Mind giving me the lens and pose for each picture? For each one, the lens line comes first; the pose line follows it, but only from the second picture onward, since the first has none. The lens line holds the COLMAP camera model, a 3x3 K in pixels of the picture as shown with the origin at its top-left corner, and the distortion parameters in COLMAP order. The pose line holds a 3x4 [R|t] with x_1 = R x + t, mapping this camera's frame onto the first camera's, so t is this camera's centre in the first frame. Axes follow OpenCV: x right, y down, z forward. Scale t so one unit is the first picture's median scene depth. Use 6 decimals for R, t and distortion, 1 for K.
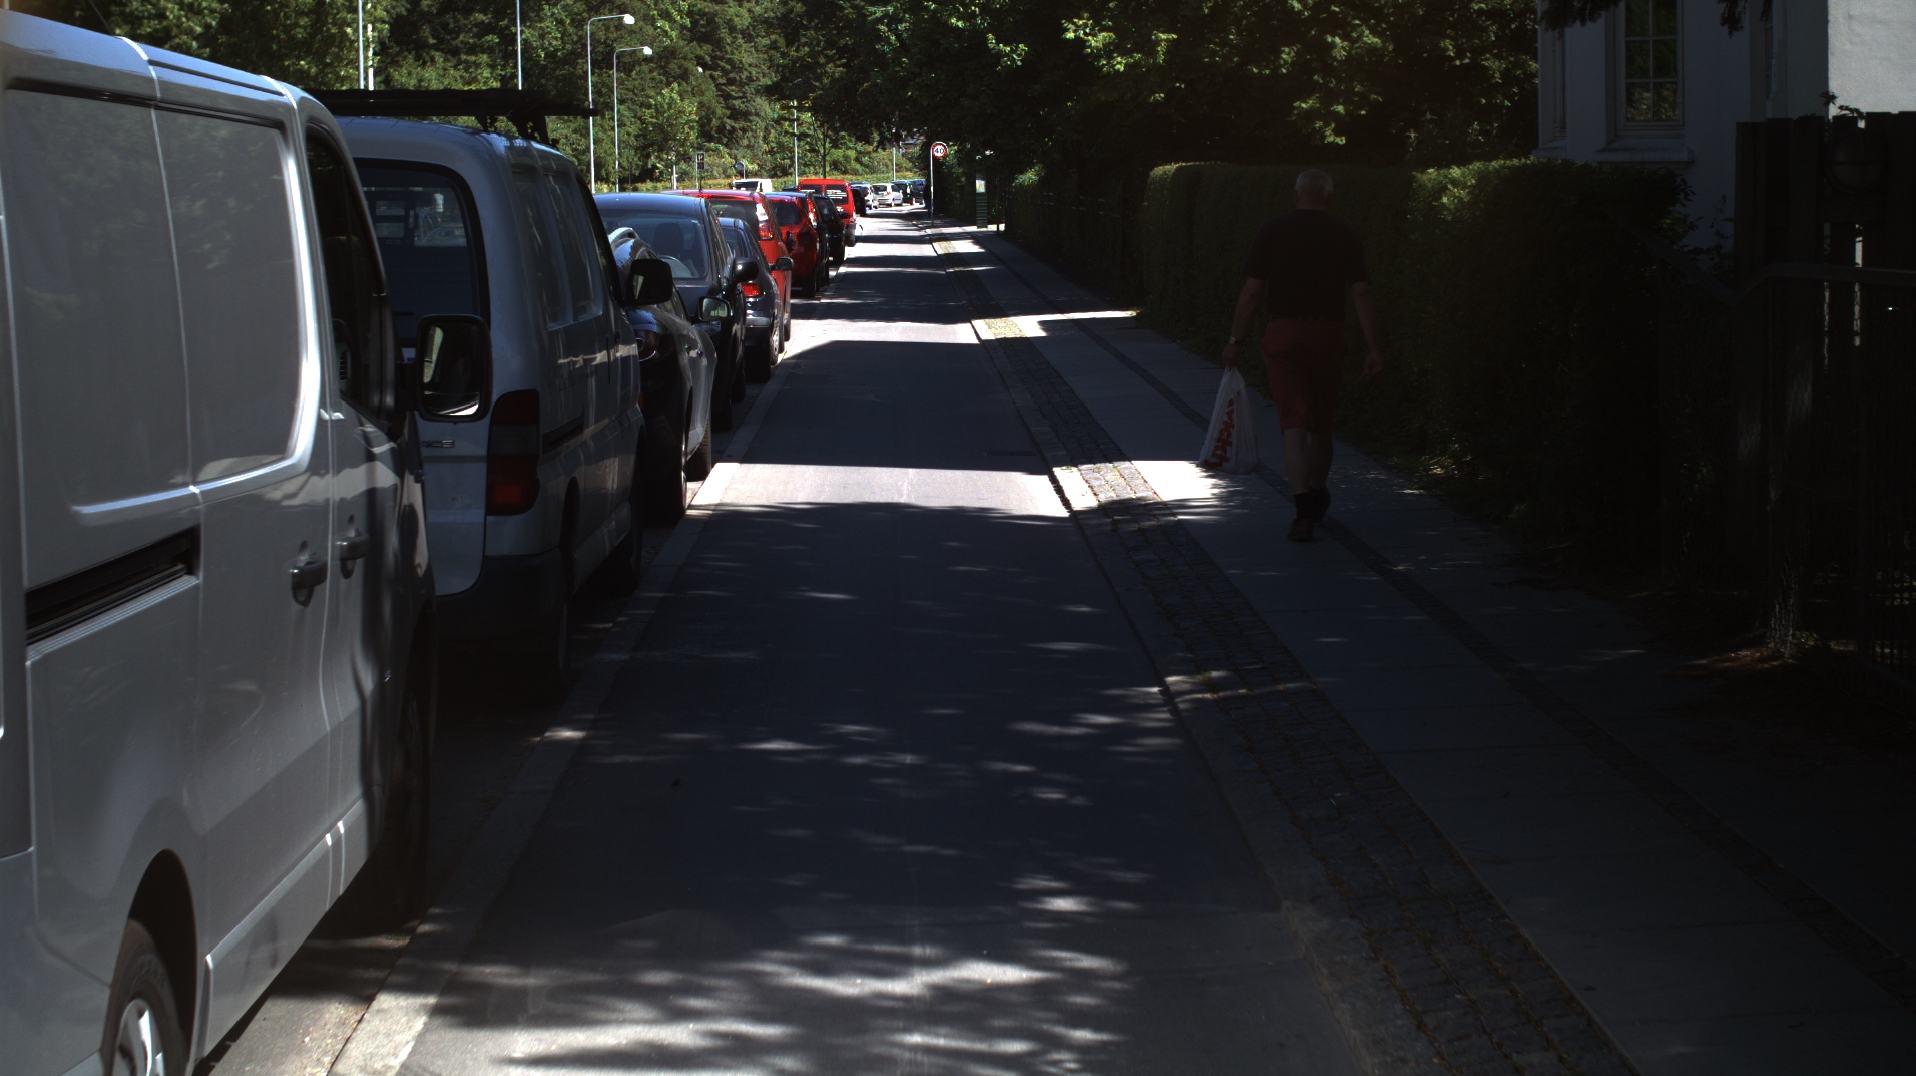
lens RADIAL K [[3345.7, 0, 958.0], [0, 3345.7, 538.0], [0, 0, 1]] dist [-0.326541, 0.679256]
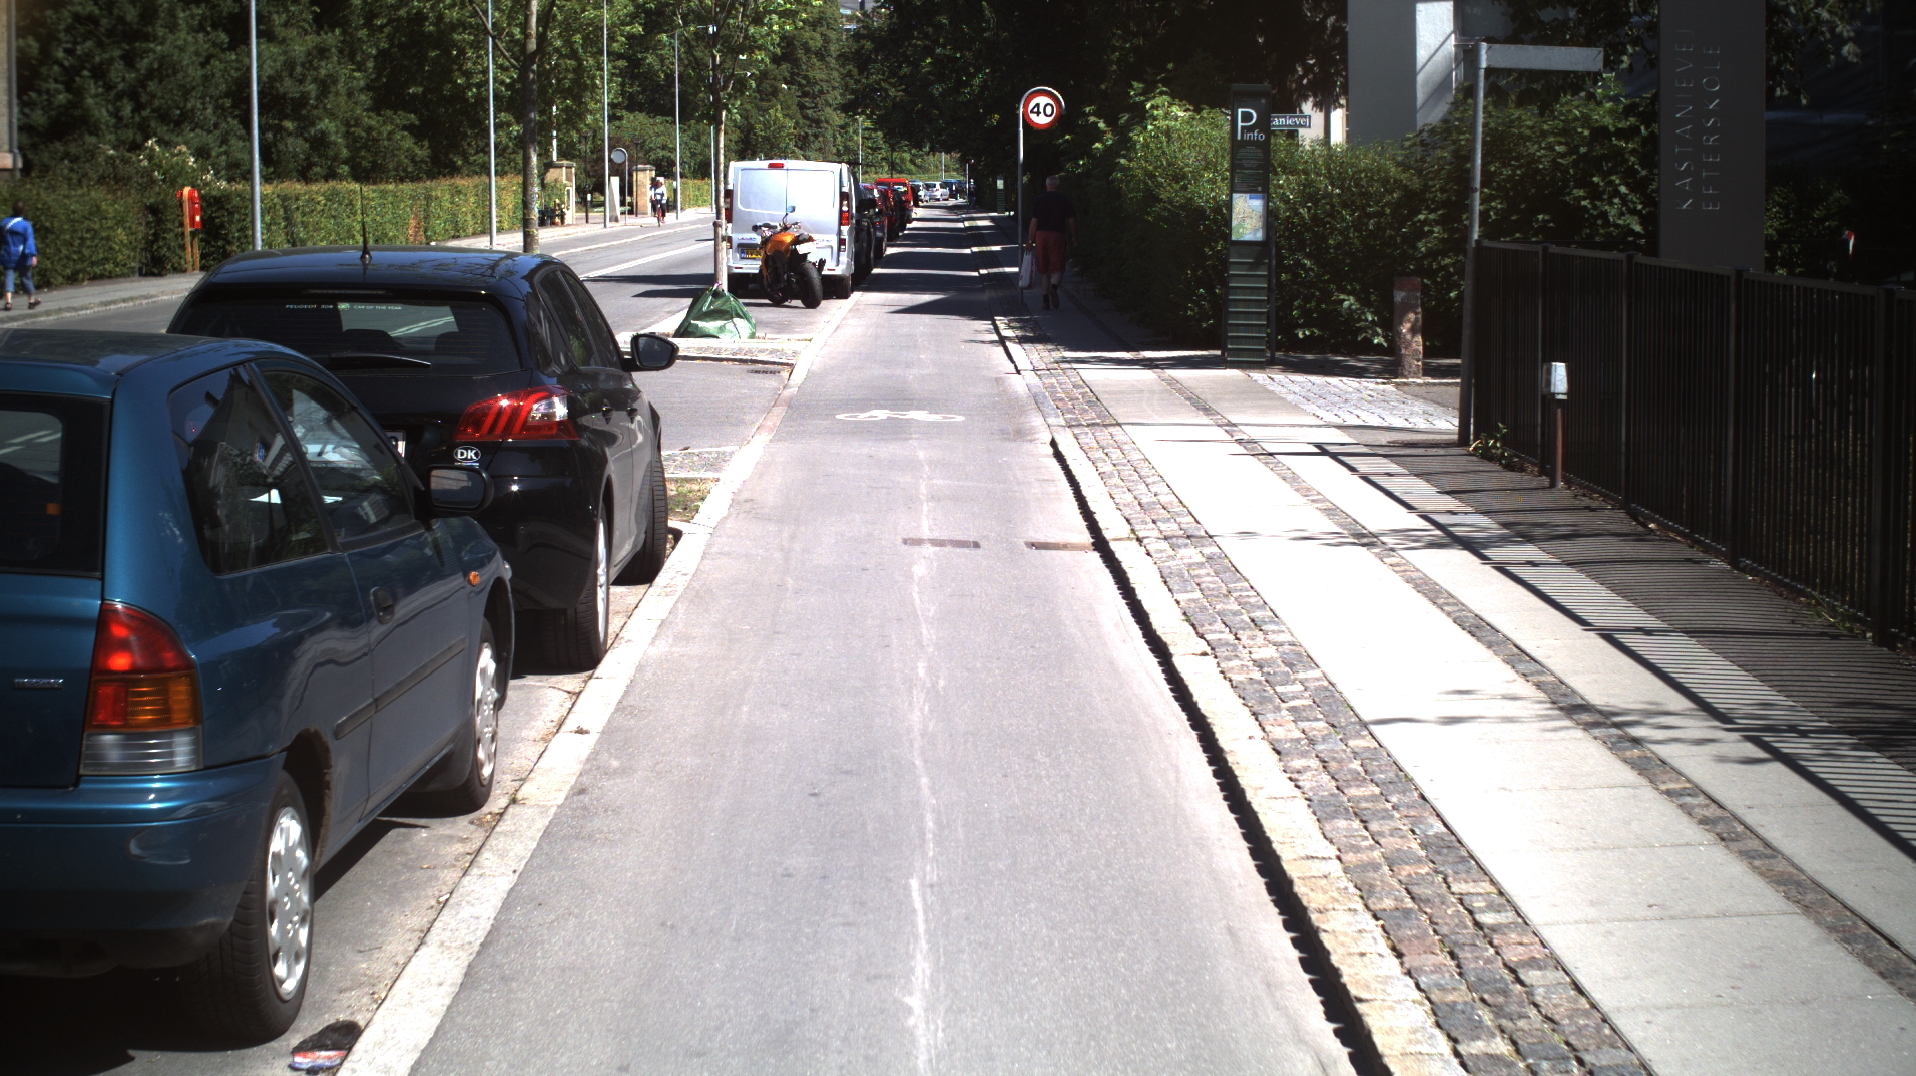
lens RADIAL K [[3345.7, 0, 958.0], [0, 3345.7, 538.0], [0, 0, 1]] dist [-0.326541, 0.679256]
pose [[0.999826, 0.012027, -0.014262, 0.012725], [-0.012023, 0.999928, 0.000319, 0.053043], [0.014265, -0.000147, 0.999898, -0.496936]]
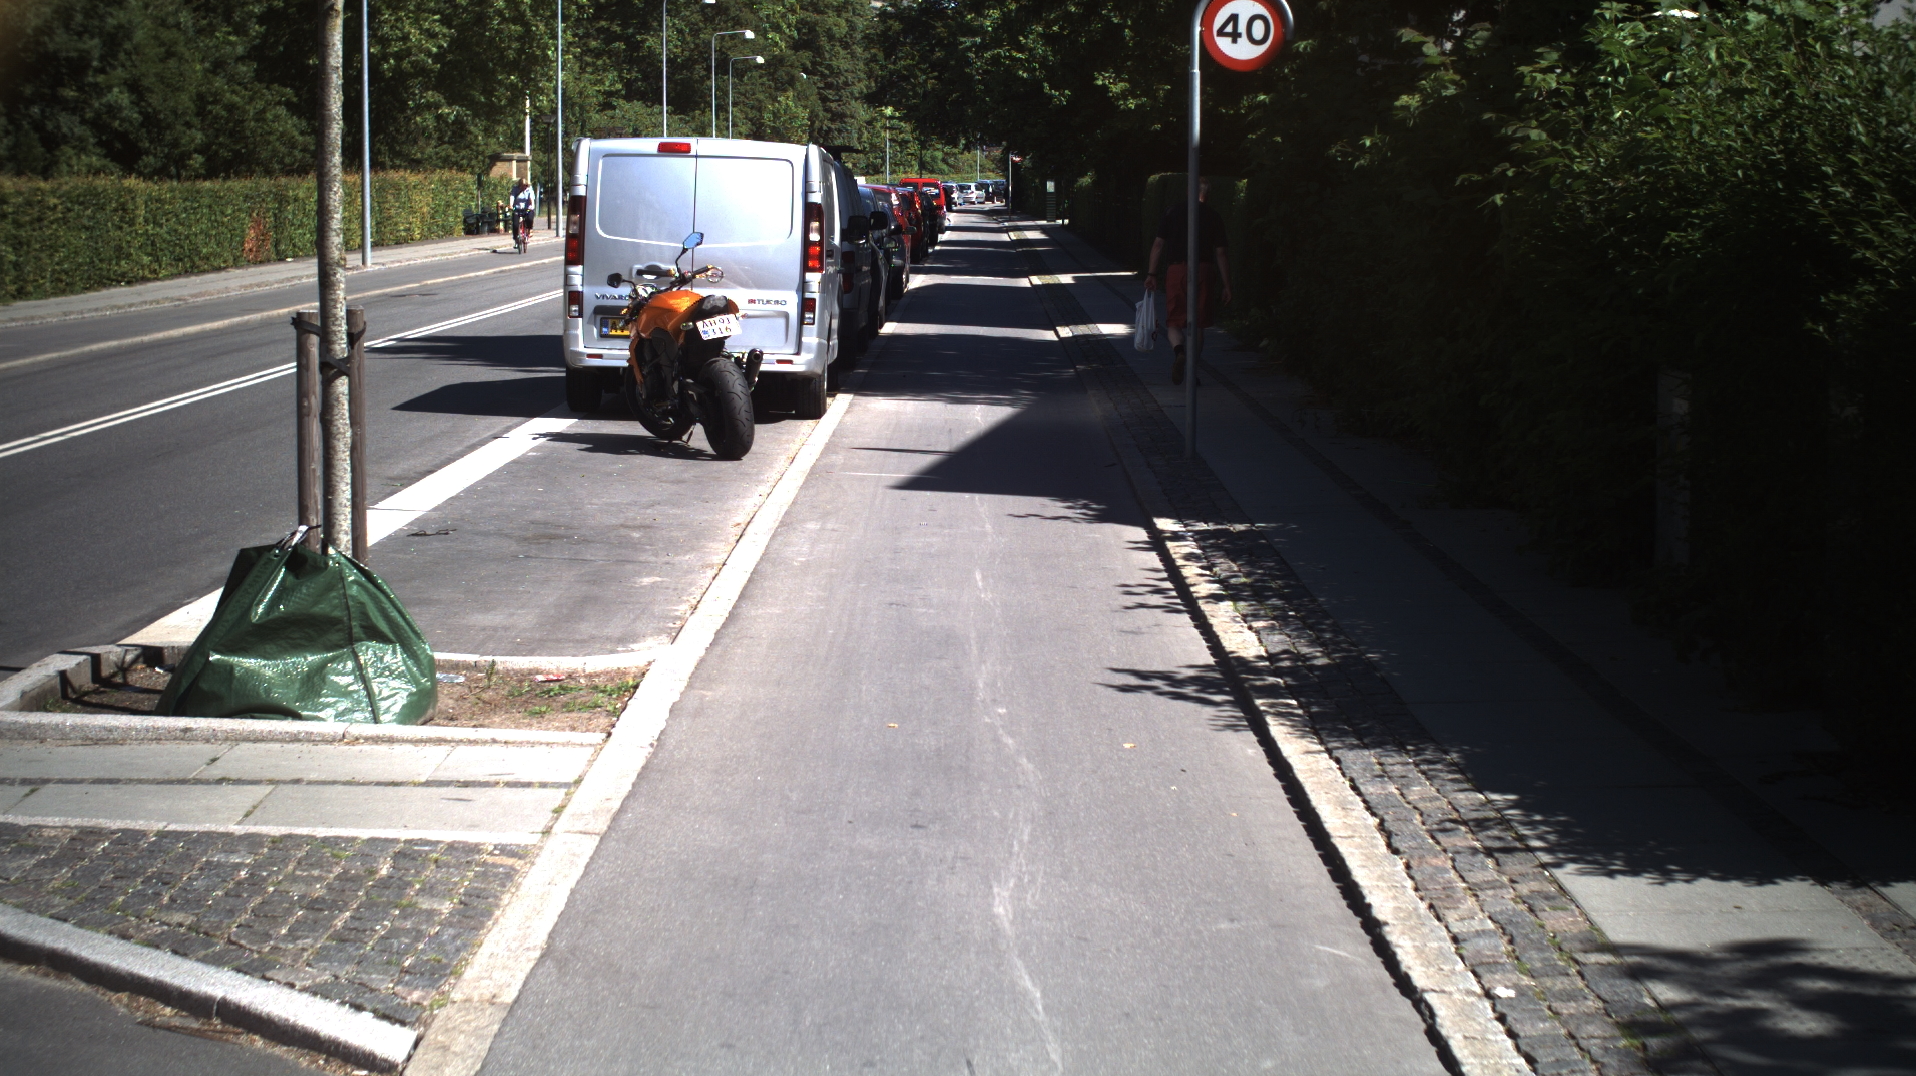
lens RADIAL K [[3345.7, 0, 958.0], [0, 3345.7, 538.0], [0, 0, 1]] dist [-0.326541, 0.679256]
pose [[0.999497, 0.022319, -0.022552, 0.003969], [-0.022321, 0.999751, 0.000169, 0.023620], [0.022550, 0.000334, 0.999746, -0.221114]]
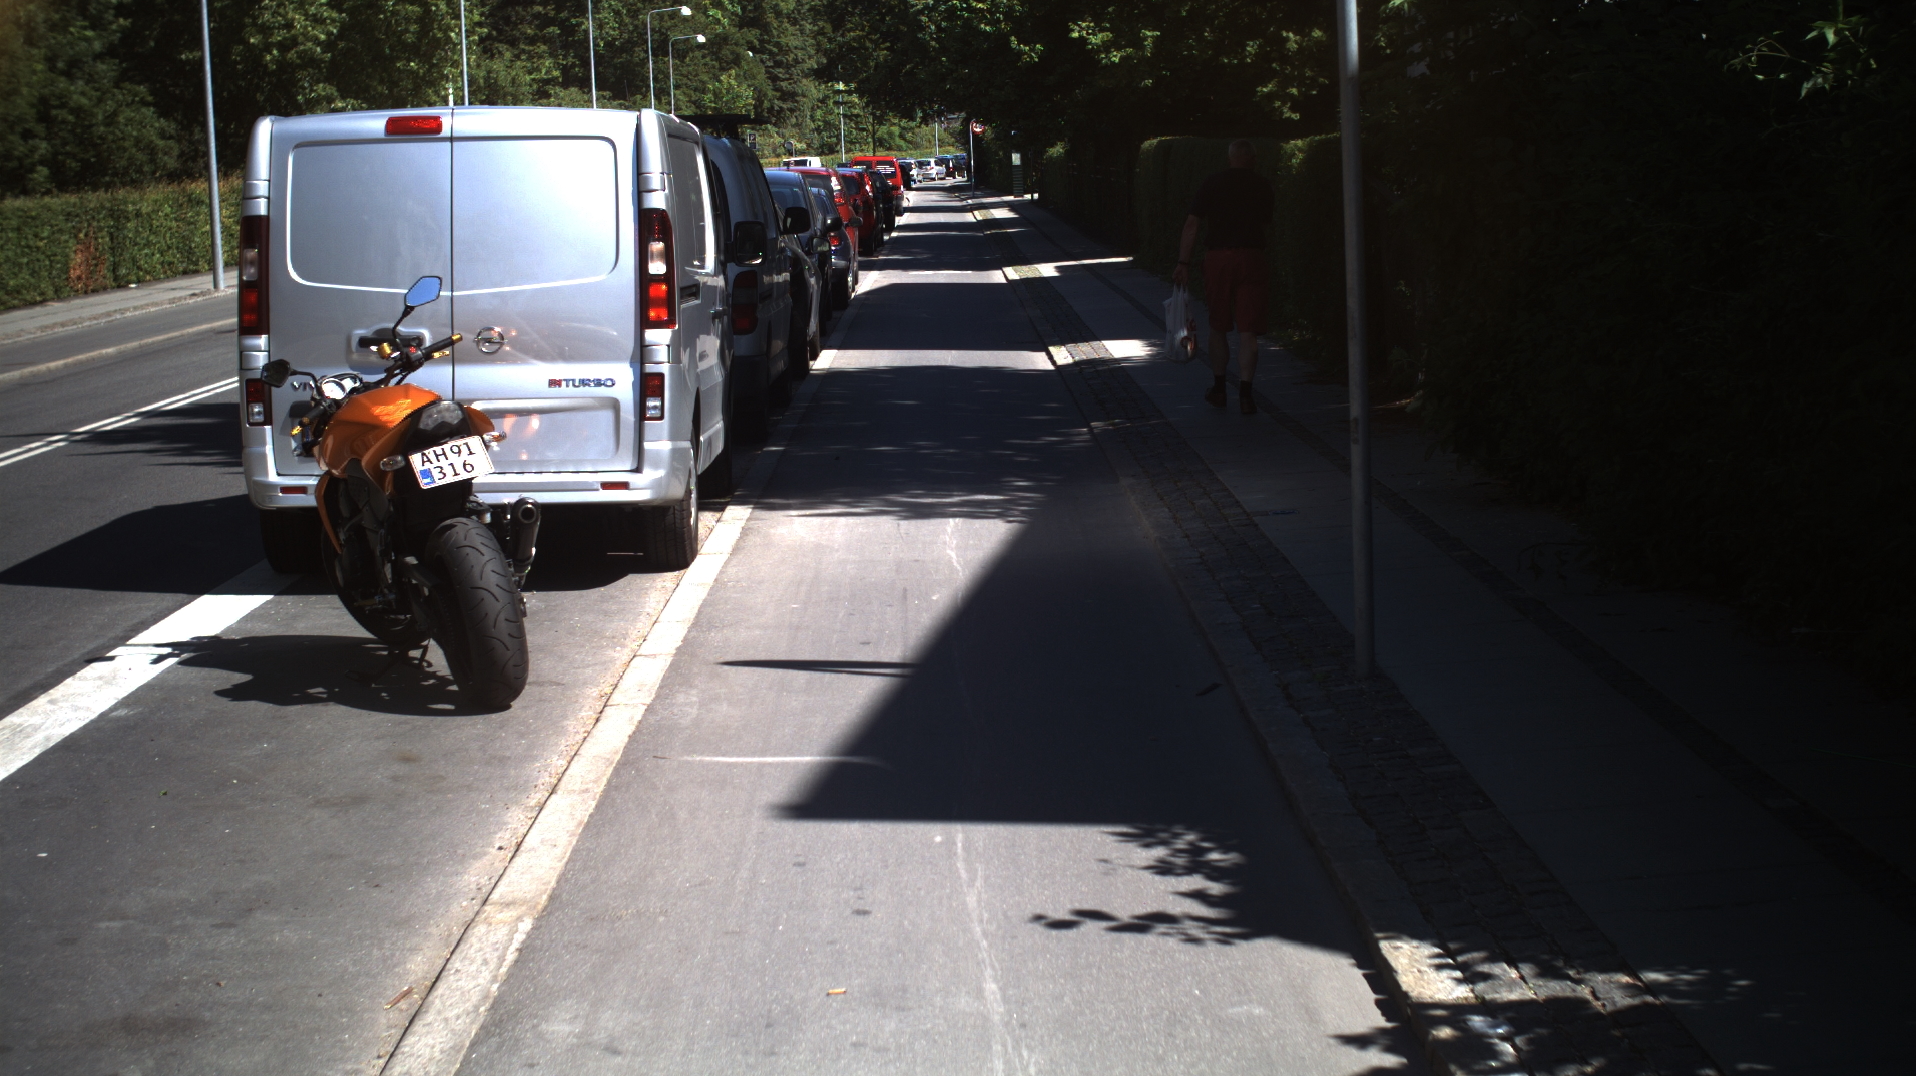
lens RADIAL K [[3345.7, 0, 958.0], [0, 3345.7, 538.0], [0, 0, 1]] dist [-0.326541, 0.679256]
pose [[0.999639, -0.022028, -0.015401, 0.002049], [0.022148, 0.999725, 0.007659, 0.011626], [0.015228, -0.007997, 0.999852, -0.110254]]
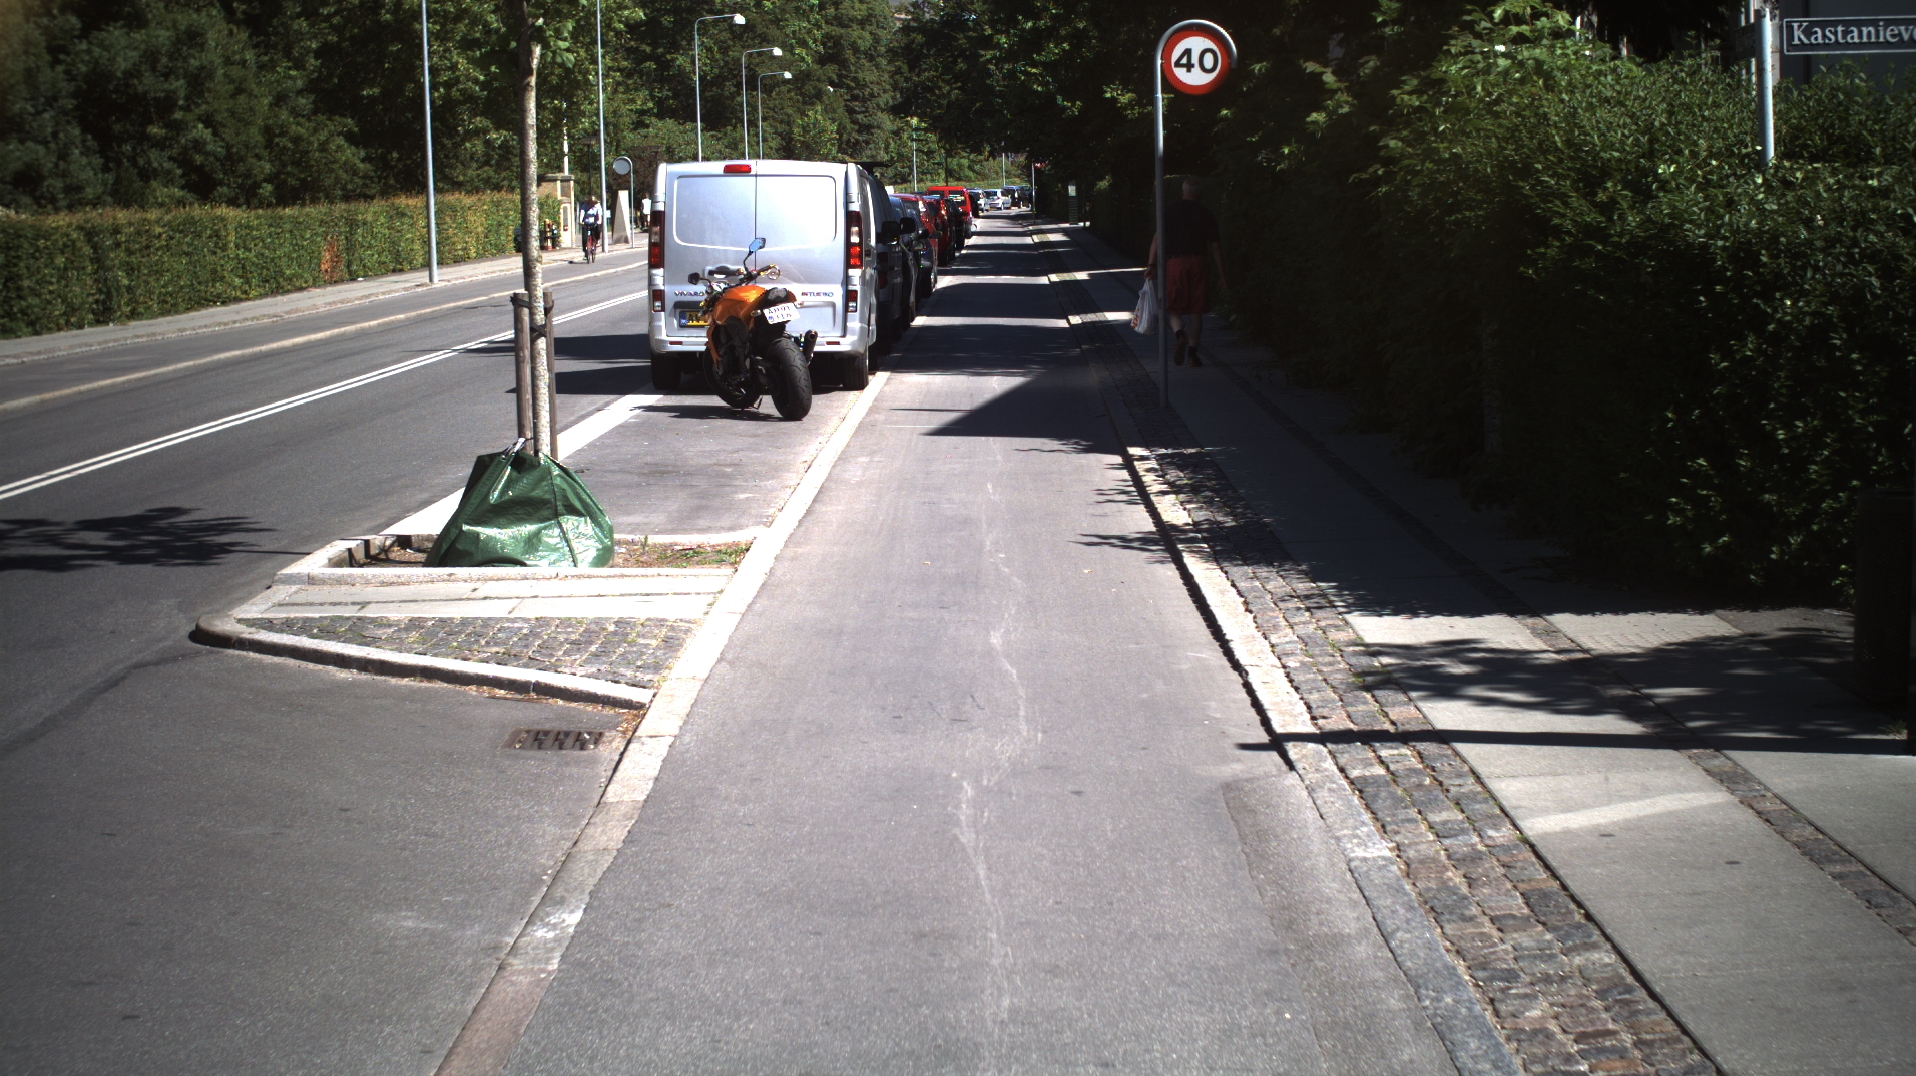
lens RADIAL K [[3345.7, 0, 958.0], [0, 3345.7, 538.0], [0, 0, 1]] dist [-0.326541, 0.679256]
pose [[0.999404, -0.006102, -0.033970, 0.006667], [0.006046, 0.999980, -0.001749, 0.029311], [0.033980, 0.001542, 0.999421, -0.276272]]
